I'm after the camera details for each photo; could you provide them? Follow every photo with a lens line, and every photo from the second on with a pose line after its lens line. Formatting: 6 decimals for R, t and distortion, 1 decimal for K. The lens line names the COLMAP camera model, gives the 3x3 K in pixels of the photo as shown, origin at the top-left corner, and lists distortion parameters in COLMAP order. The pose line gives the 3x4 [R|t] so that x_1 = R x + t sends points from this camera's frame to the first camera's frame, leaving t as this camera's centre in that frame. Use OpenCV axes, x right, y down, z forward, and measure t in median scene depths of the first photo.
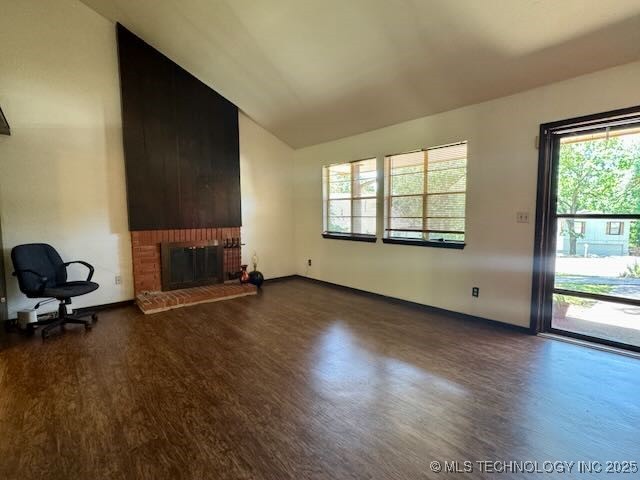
lens RADIAL K [[319.9, 0, 321.3], [0, 319.9, 240.2], [0, 0, 1]] dist [-0.005059, 0.002222]
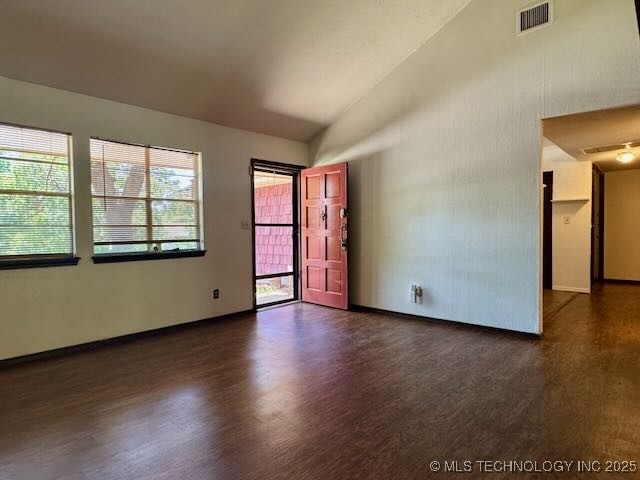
lens RADIAL K [[357.9, 0, 320.8], [0, 357.9, 240.9], [0, 0, 1]] dist [0.005344, 0.000637]
pose [[-0.088096, -0.017280, 0.995962, -0.911506], [0.098847, 0.994763, 0.026002, -0.015754], [-0.991195, 0.100739, -0.085926, 0.882176]]
